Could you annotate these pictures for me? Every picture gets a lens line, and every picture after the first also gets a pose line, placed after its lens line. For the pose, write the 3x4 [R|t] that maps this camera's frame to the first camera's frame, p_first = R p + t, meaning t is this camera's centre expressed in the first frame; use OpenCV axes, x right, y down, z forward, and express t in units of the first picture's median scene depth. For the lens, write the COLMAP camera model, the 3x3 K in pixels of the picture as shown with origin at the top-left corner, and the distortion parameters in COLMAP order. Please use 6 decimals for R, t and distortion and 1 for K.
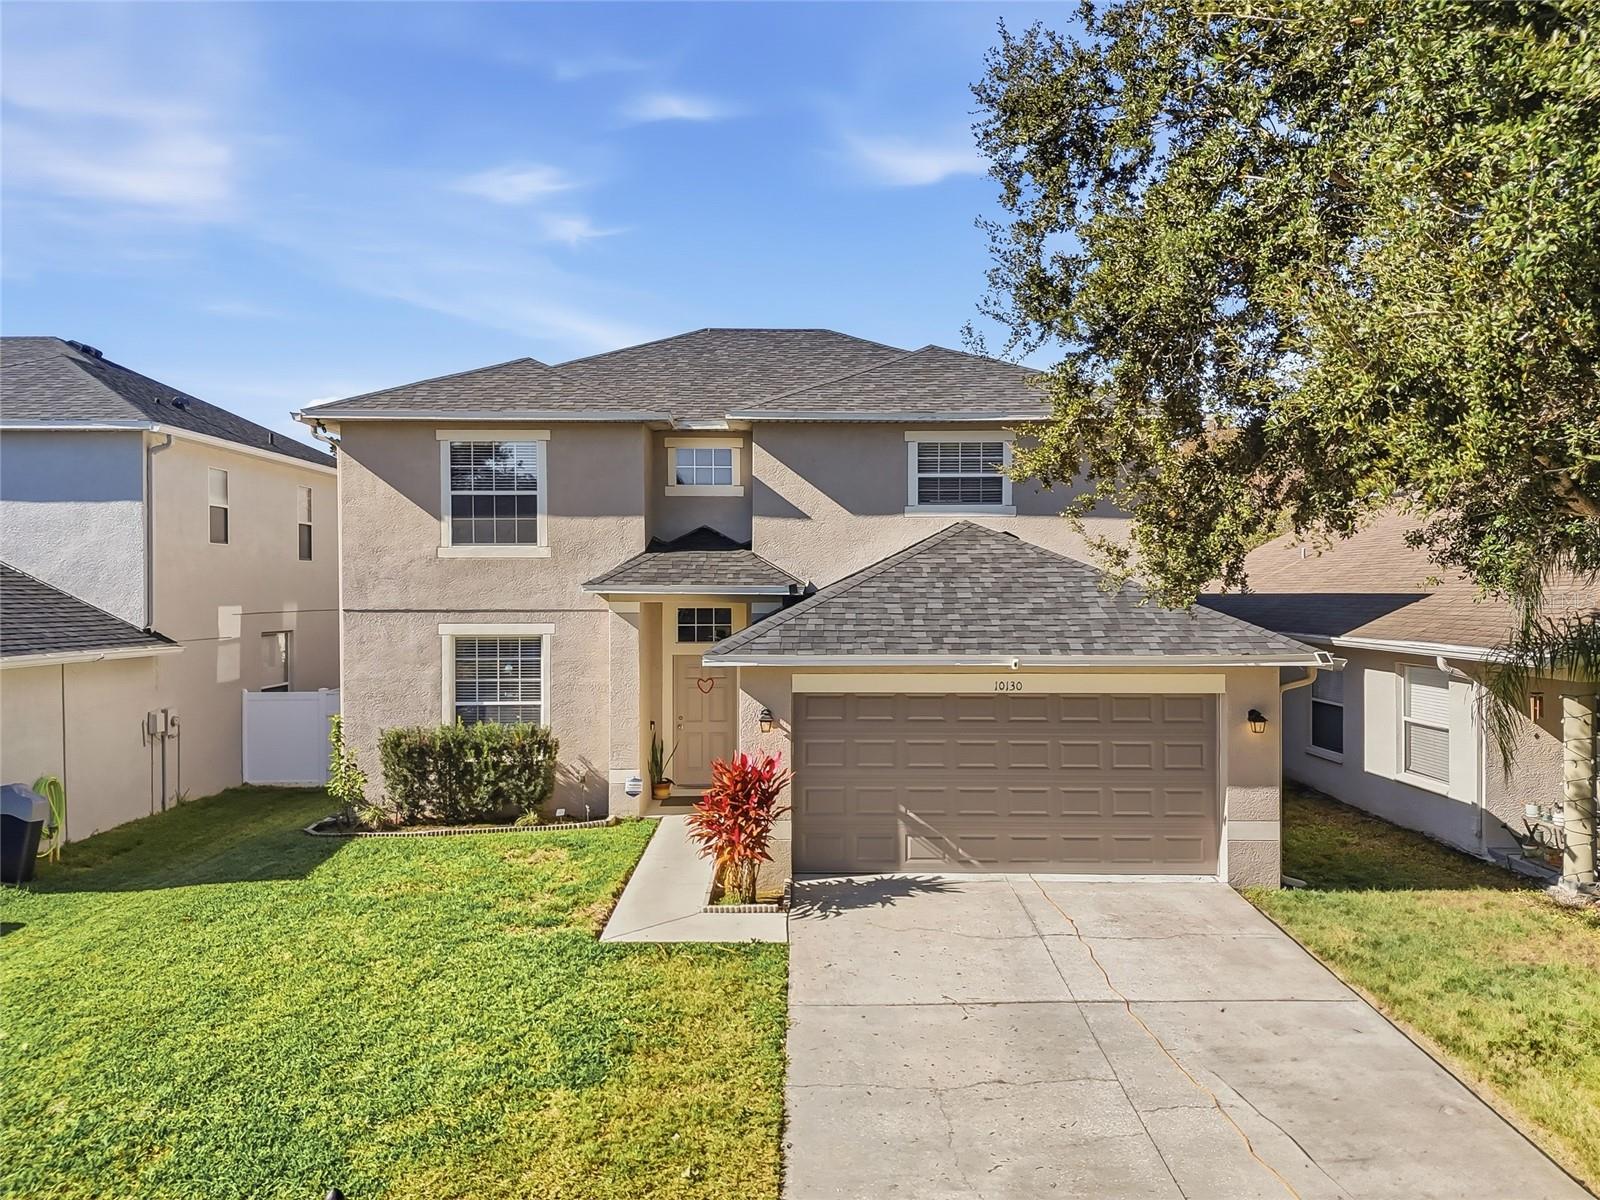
lens RADIAL K [[1171.3, 0, 805.2], [0, 1171.3, 596.6], [0, 0, 1]] dist [0.093569, -0.102413]
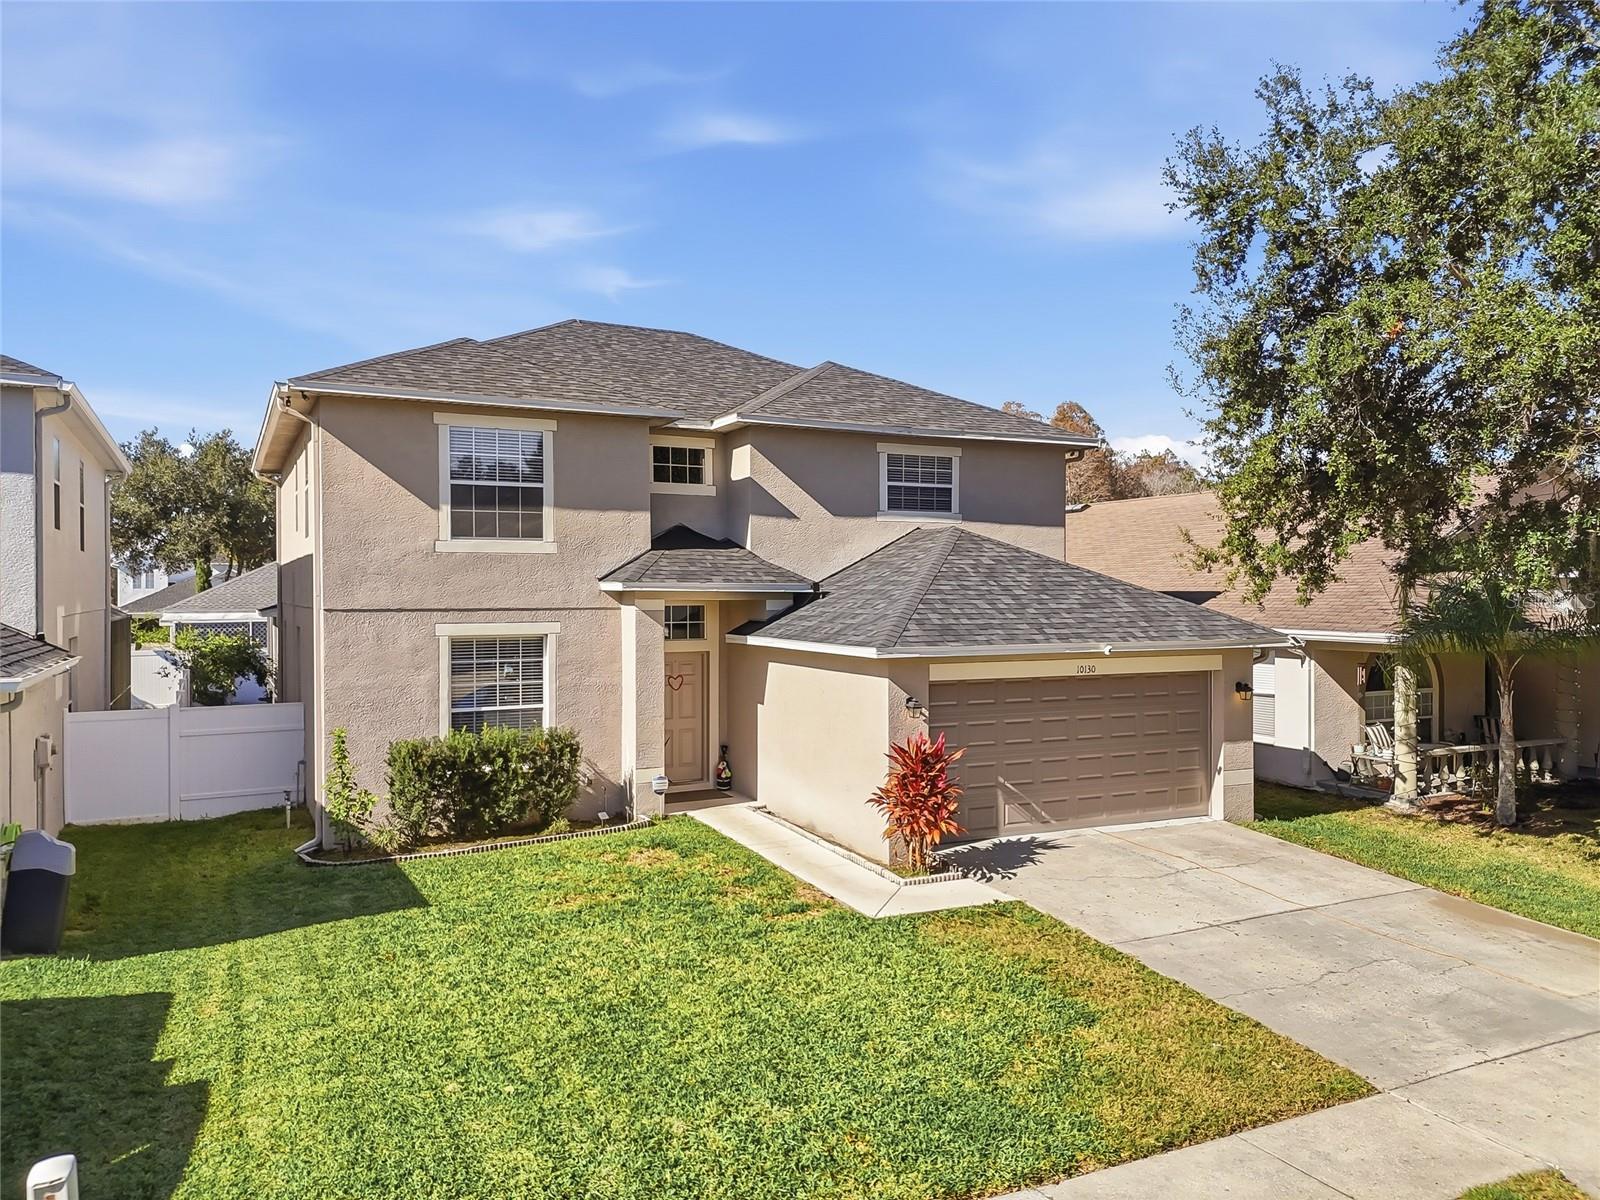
lens RADIAL K [[1171.3, 0, 805.2], [0, 1171.3, 596.6], [0, 0, 1]] dist [0.093569, -0.102413]
pose [[0.895012, -0.001200, 0.446040, -0.463497], [0.000968, 0.999999, 0.000748, 0.001521], [-0.446040, -0.000237, 0.895013, 0.053262]]
